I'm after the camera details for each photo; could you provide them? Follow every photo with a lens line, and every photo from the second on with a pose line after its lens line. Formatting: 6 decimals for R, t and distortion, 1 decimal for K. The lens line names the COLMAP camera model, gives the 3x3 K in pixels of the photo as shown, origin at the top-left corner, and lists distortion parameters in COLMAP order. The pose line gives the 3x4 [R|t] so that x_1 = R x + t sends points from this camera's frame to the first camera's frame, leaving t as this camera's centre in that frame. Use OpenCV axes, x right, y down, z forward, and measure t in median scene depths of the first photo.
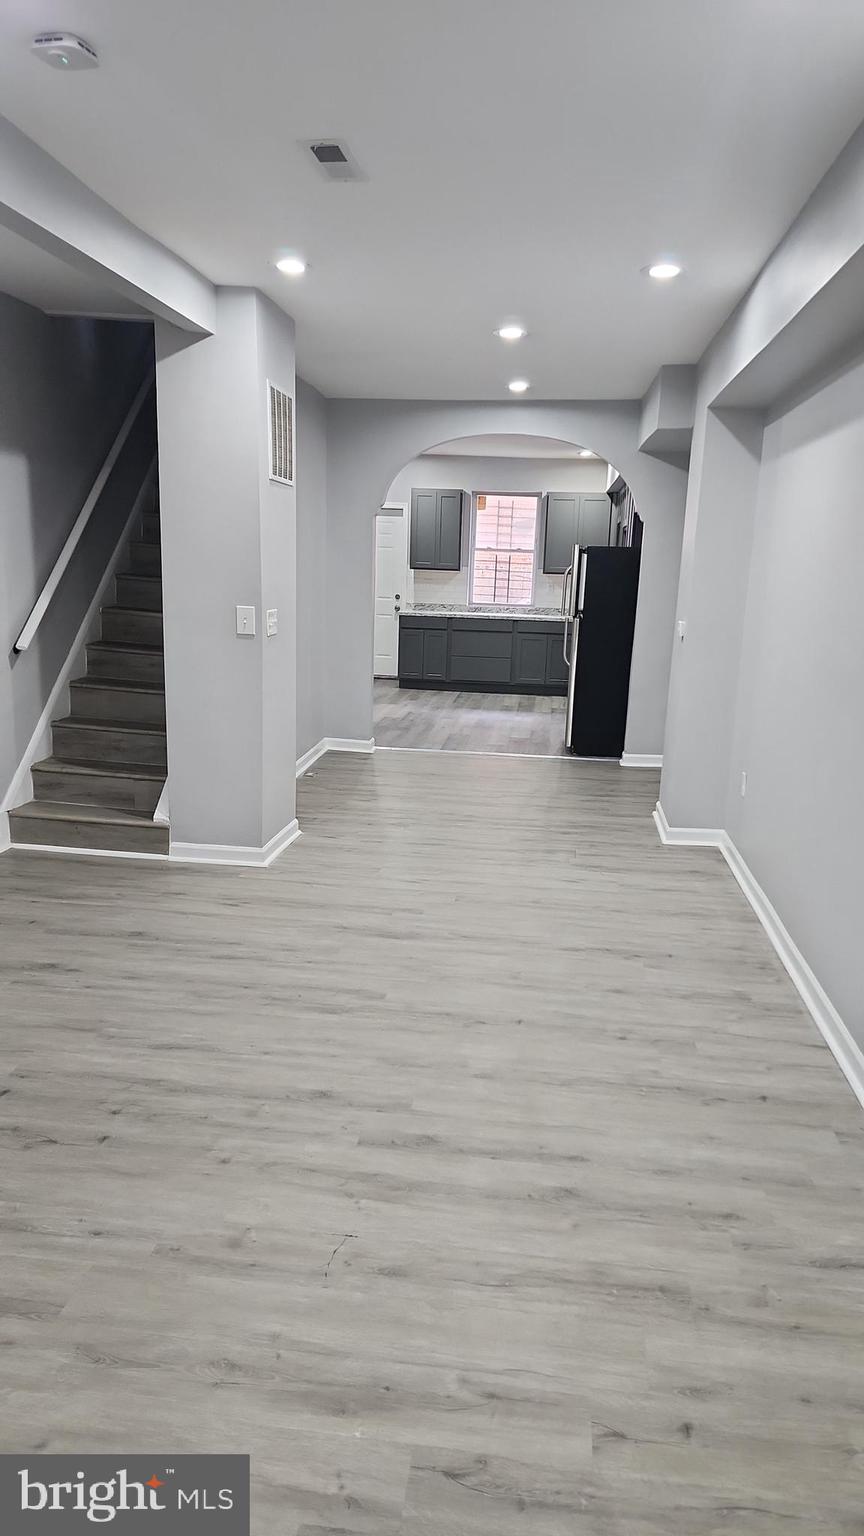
lens RADIAL K [[1036.8, 0, 427.9], [0, 1036.8, 808.4], [0, 0, 1]] dist [0.059729, -0.004382]
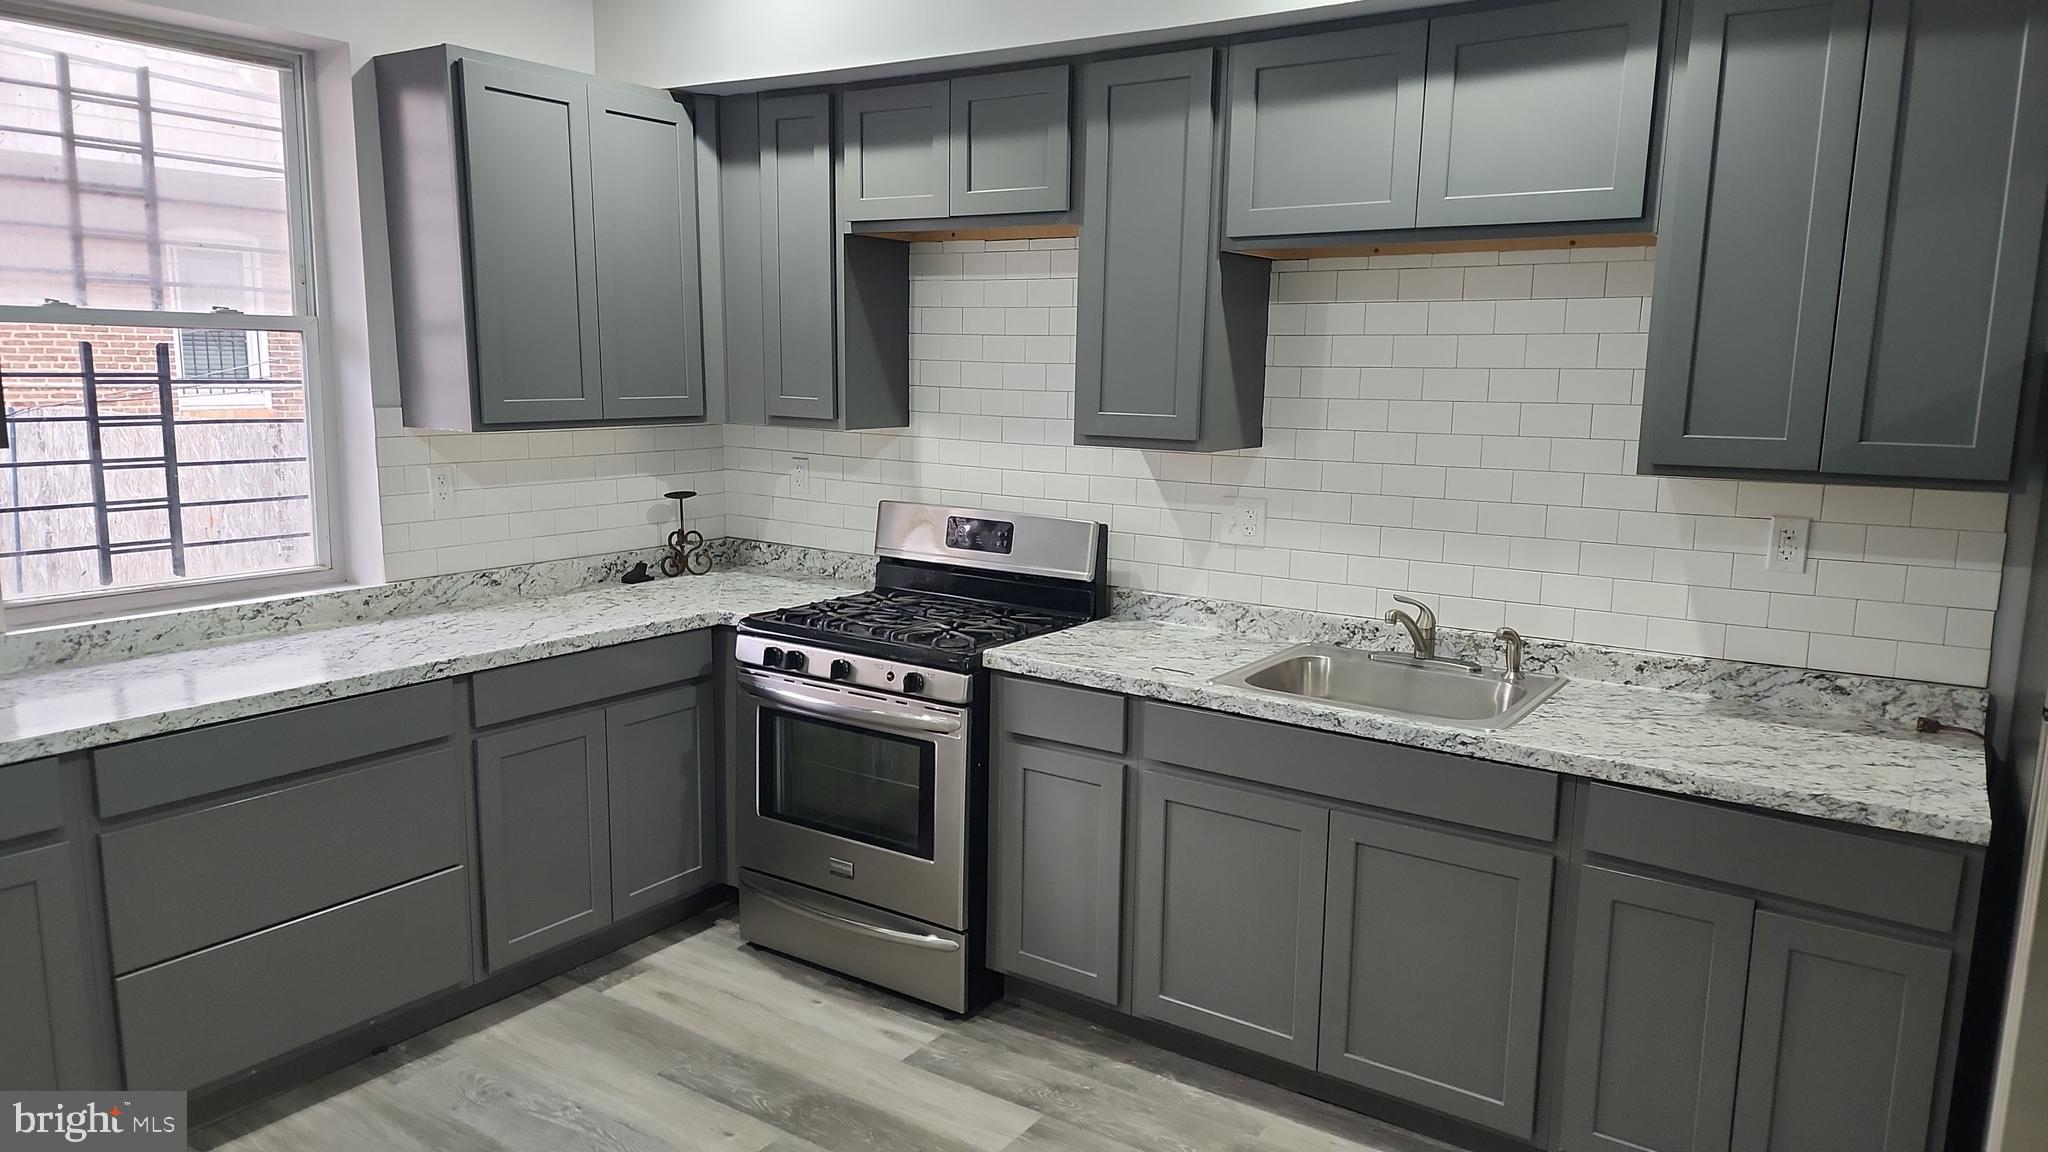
lens RADIAL K [[1382.3, 0, 1024.0], [0, 1382.3, 576.0], [0, 0, 1]] dist [0.059729, -0.004382]
pose [[0.457217, -0.166543, 0.873623, -0.090415], [0.209927, 0.974762, 0.075957, -0.188388], [-0.864224, 0.148668, 0.480639, 0.744615]]
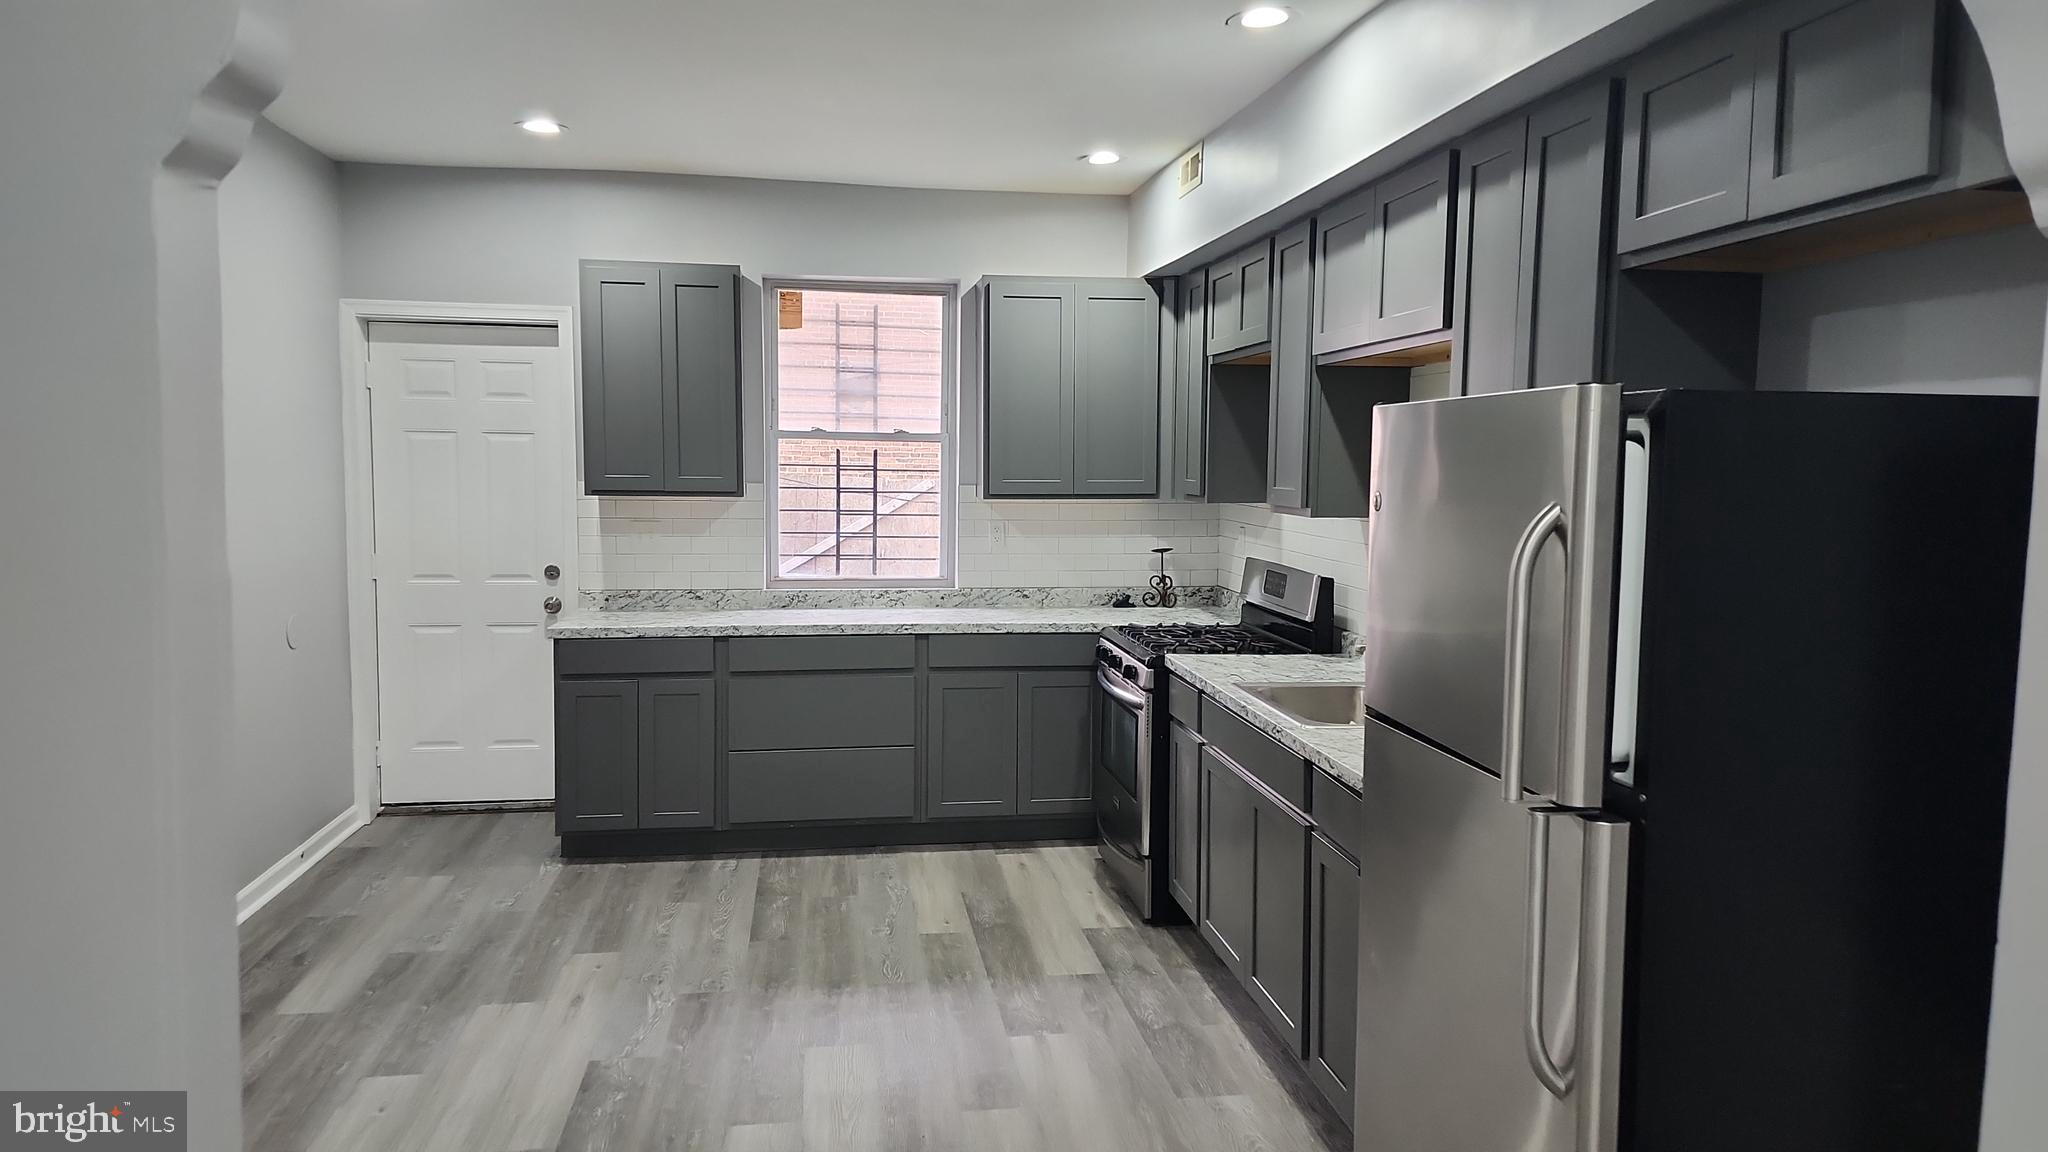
lens RADIAL K [[1335.2, 0, 1020.4], [0, 1335.2, 544.9], [0, 0, 1]] dist [0.124895, -0.000885]
pose [[0.961008, -0.041727, 0.273353, -0.002664], [0.086068, 0.984581, -0.152288, -0.134711], [-0.262784, 0.169877, 0.949782, 0.548419]]
